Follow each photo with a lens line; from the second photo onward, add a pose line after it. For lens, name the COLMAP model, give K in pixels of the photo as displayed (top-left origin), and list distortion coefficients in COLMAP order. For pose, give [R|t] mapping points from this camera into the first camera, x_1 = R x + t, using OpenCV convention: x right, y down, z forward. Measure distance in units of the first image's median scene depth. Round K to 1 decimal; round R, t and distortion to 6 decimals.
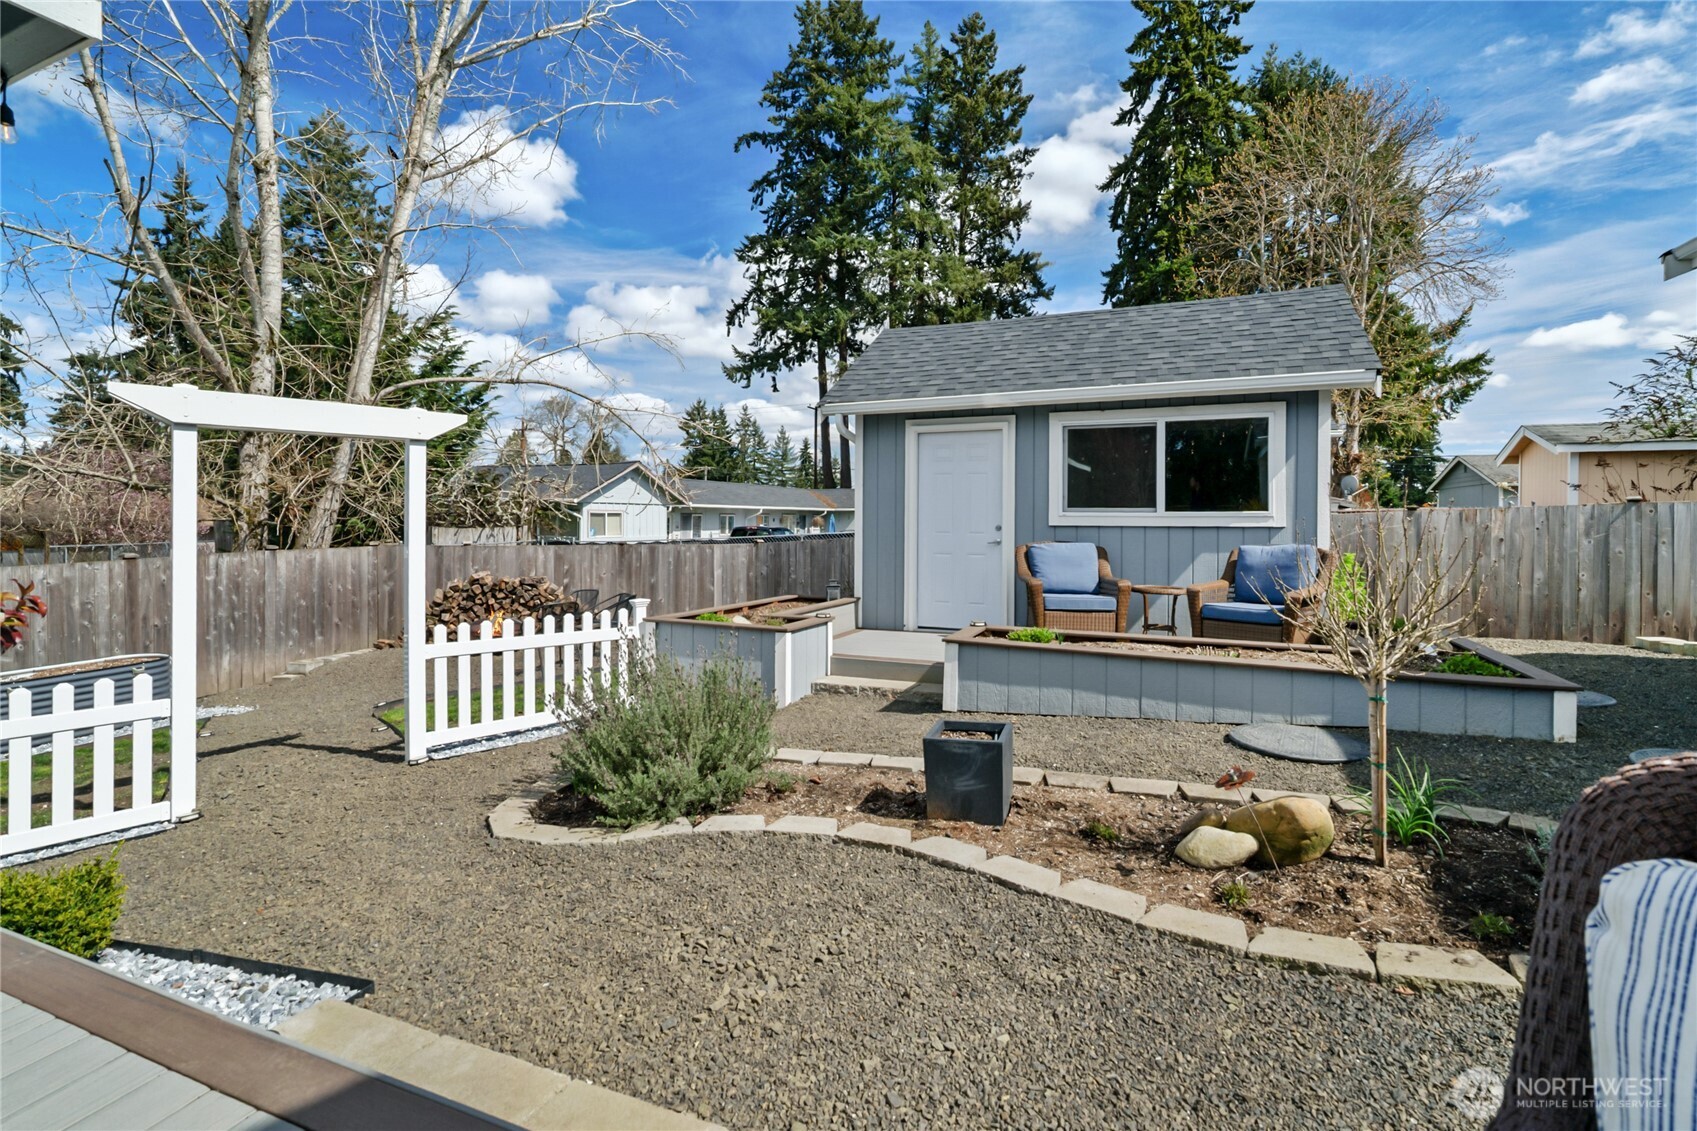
lens RADIAL K [[792.6, 0, 839.1], [0, 792.6, 532.7], [0, 0, 1]] dist [-0.012317, 0.004084]
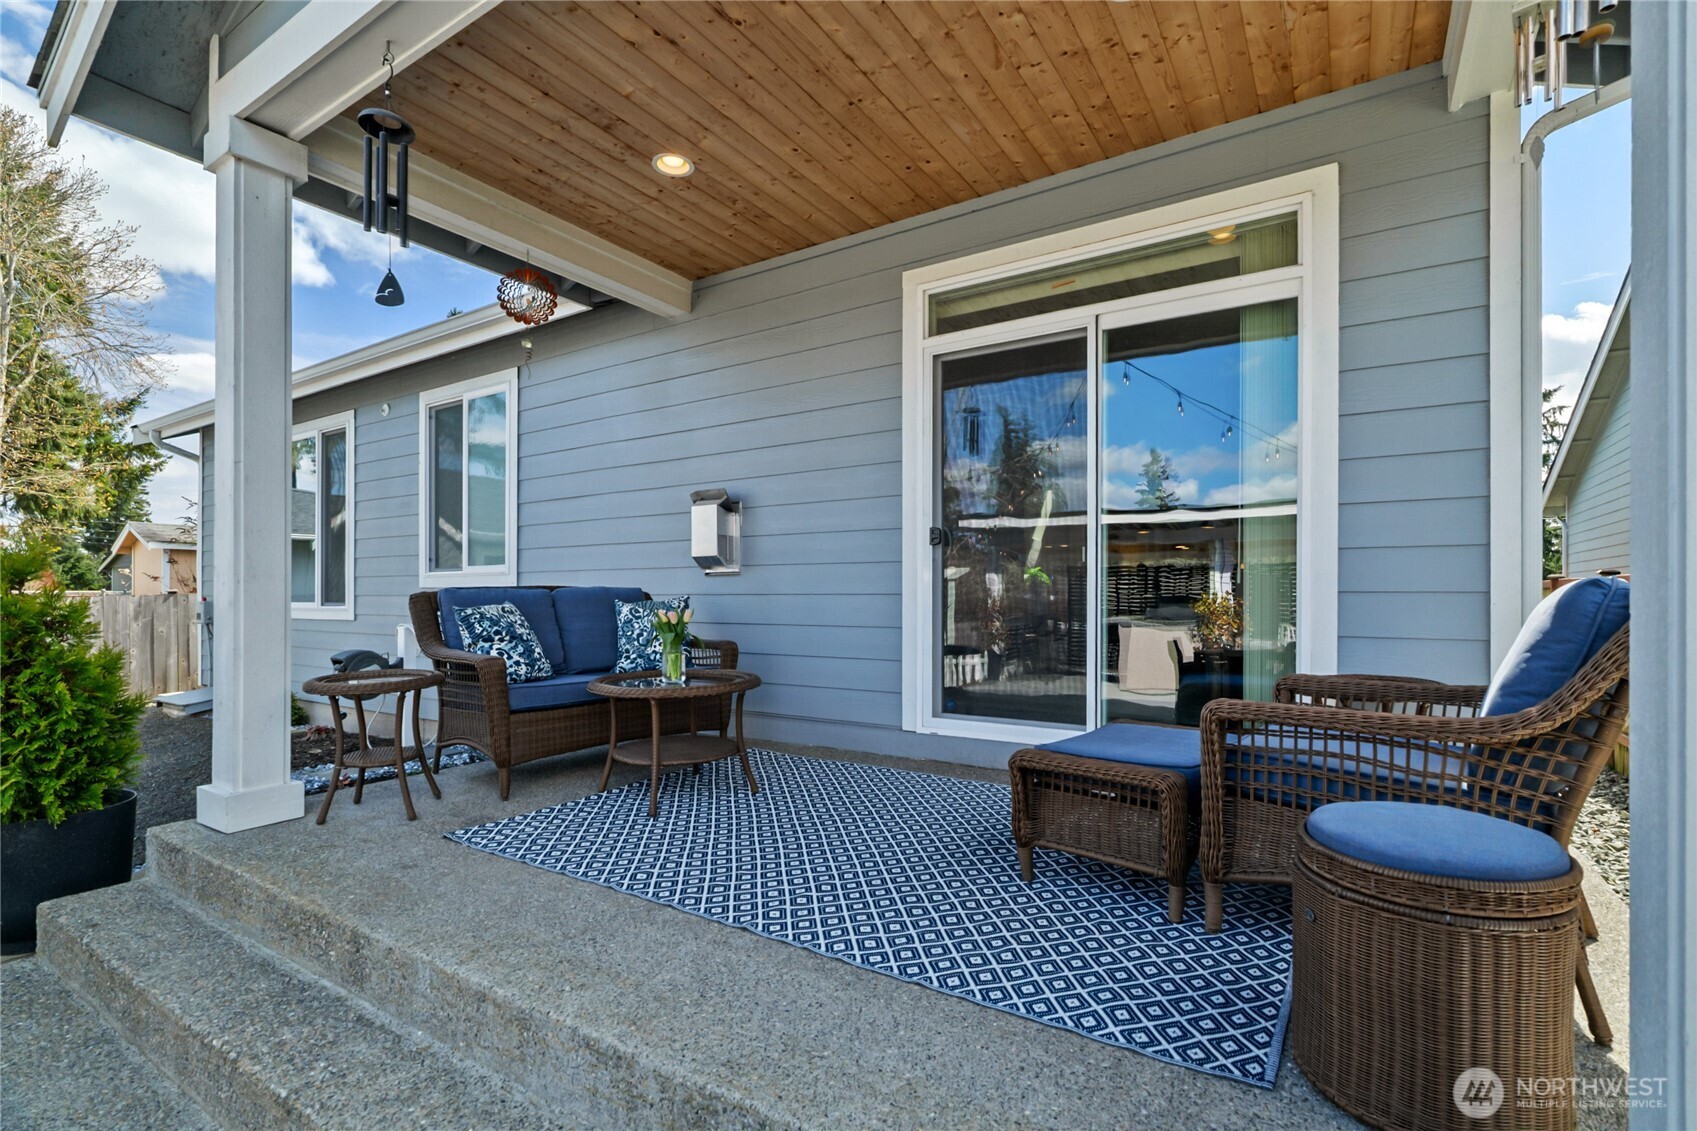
lens RADIAL K [[792.6, 0, 847.4], [0, 792.6, 597.5], [0, 0, 1]] dist [-0.012317, 0.004084]
pose [[0.196463, -0.006061, 0.980492, -0.011809], [0.019091, 0.999815, 0.002355, -0.002038], [-0.980325, 0.018256, 0.196543, -0.058466]]
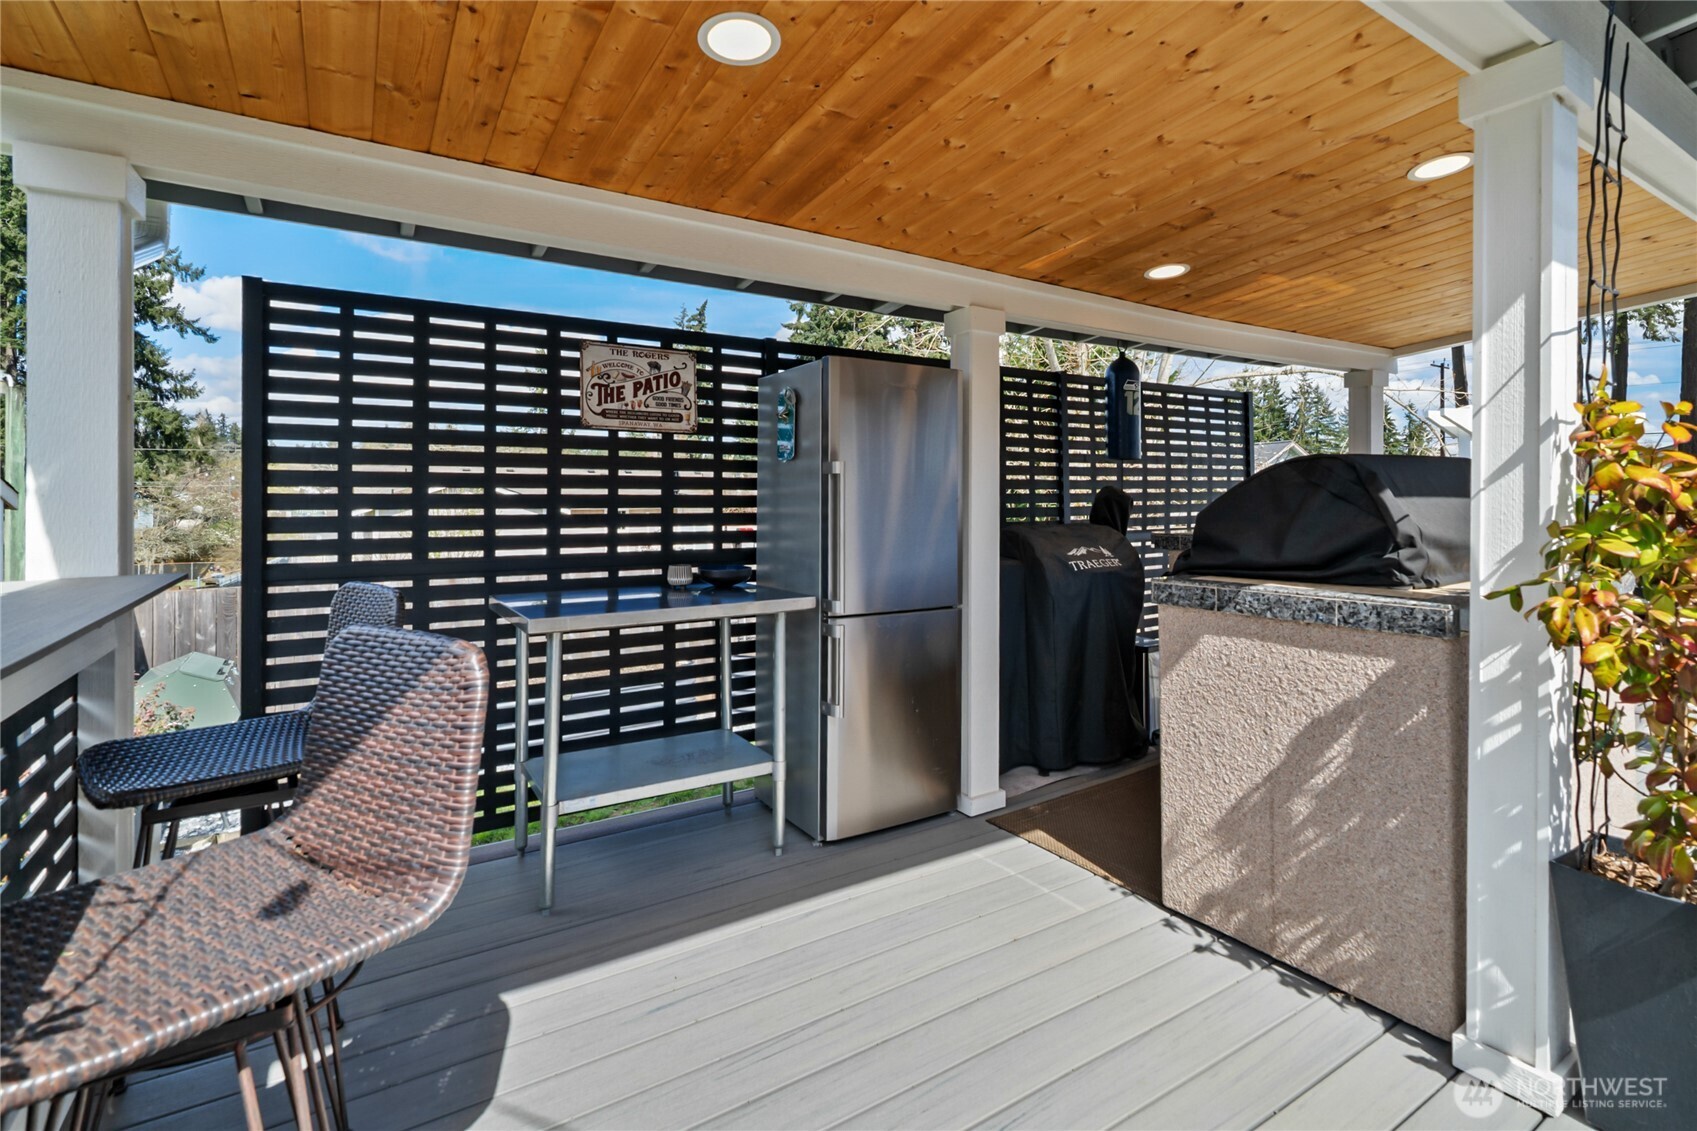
lens RADIAL K [[792.6, 0, 841.7], [0, 792.6, 494.2], [0, 0, 1]] dist [-0.012317, 0.004084]
pose [[0.804631, -0.007331, -0.593731, -0.062521], [-0.006925, 0.999740, -0.021729, -0.000297], [0.593735, 0.021595, 0.804370, -0.048772]]
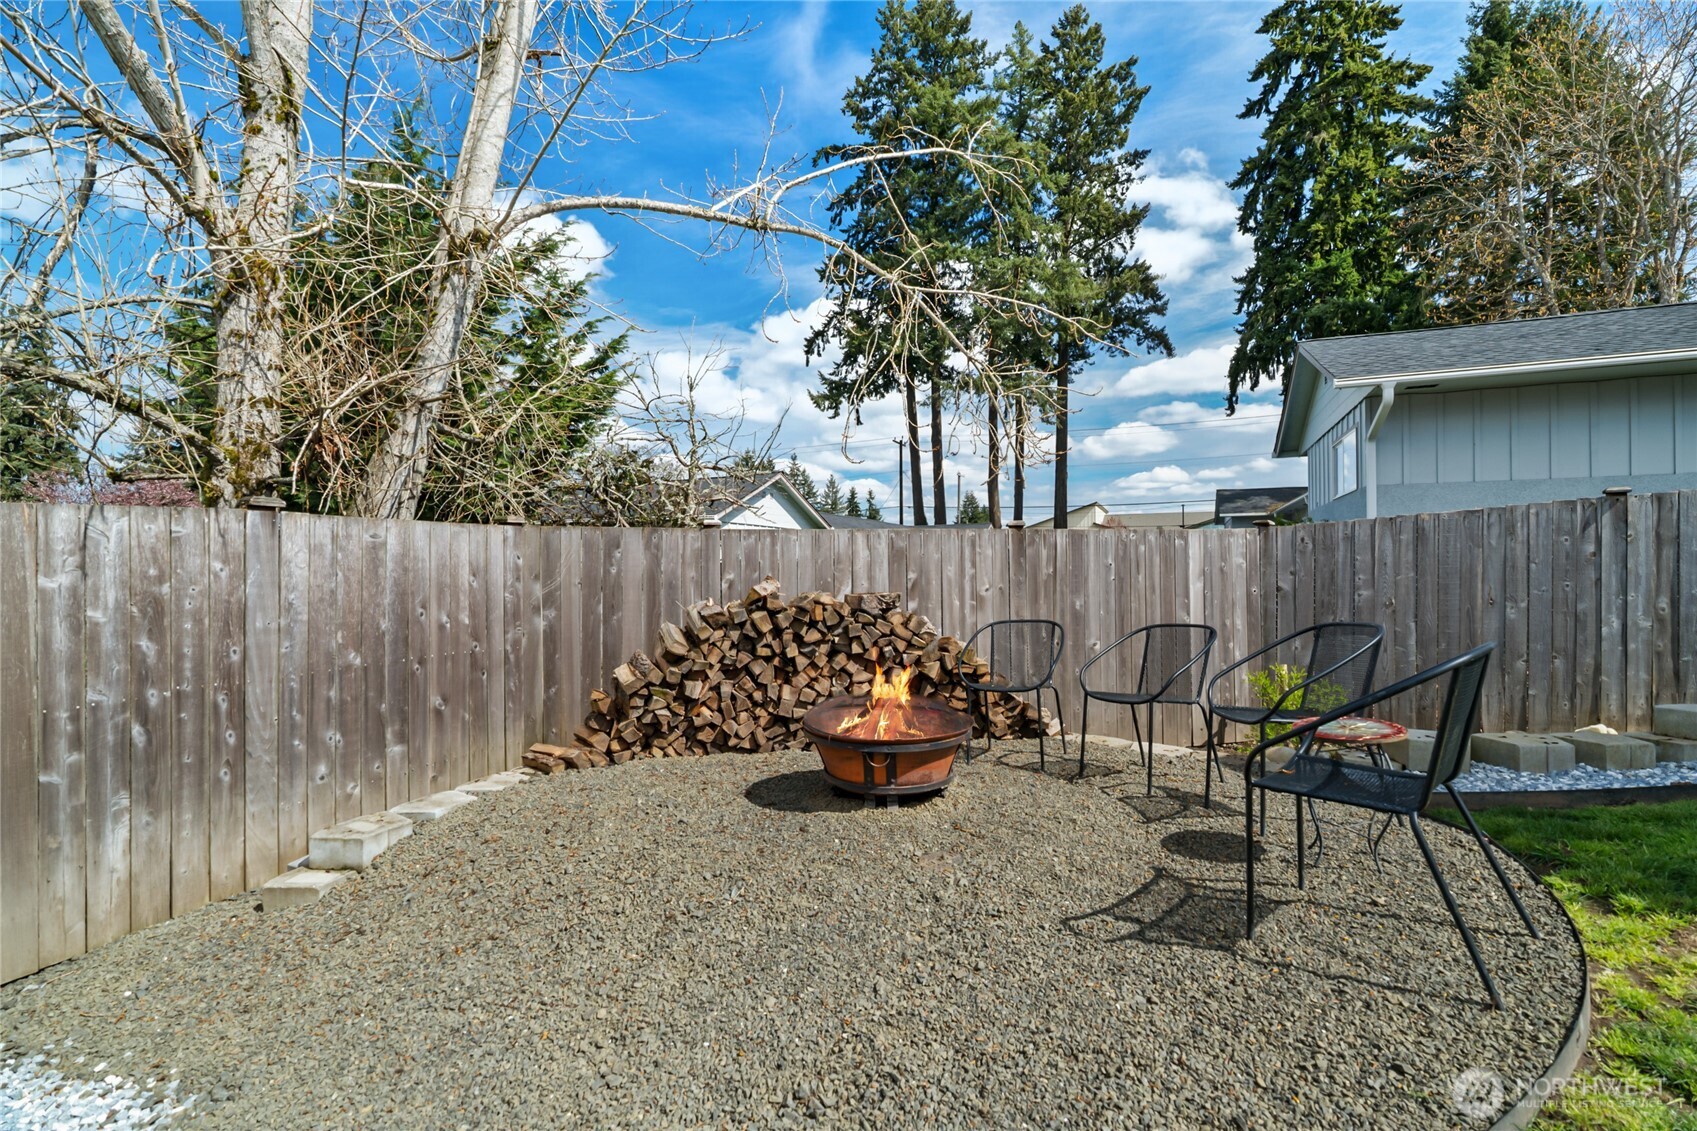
lens RADIAL K [[792.6, 0, 860.0], [0, 792.6, 565.3], [0, 0, 1]] dist [-0.012317, 0.004084]
pose [[0.999545, -0.015447, -0.025904, -0.075505], [0.014814, 0.999591, -0.024464, 0.010038], [0.026271, 0.024069, 0.999365, 0.110916]]
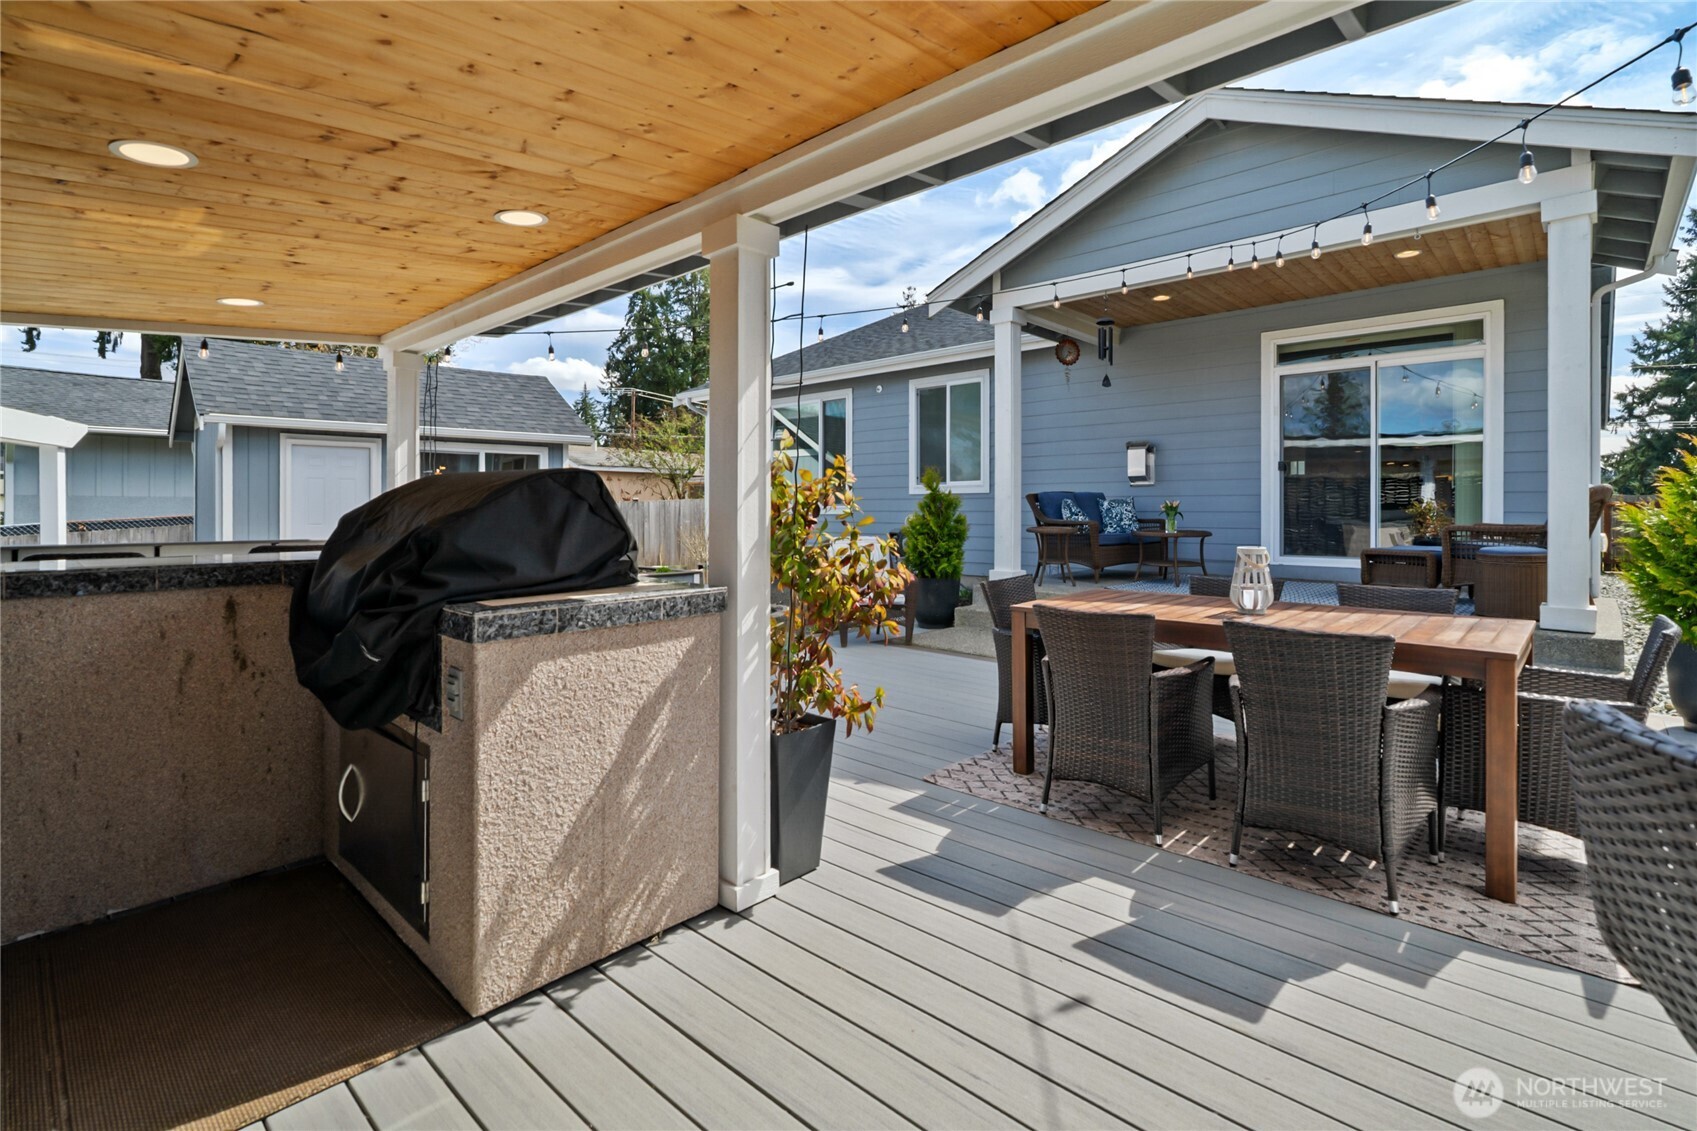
lens RADIAL K [[792.6, 0, 833.0], [0, 792.6, 508.6], [0, 0, 1]] dist [-0.012317, 0.004084]
pose [[0.378051, -0.004563, 0.925773, -0.094595], [0.018123, 0.999833, -0.002473, -0.000764], [-0.925607, 0.017712, 0.378071, -0.033732]]
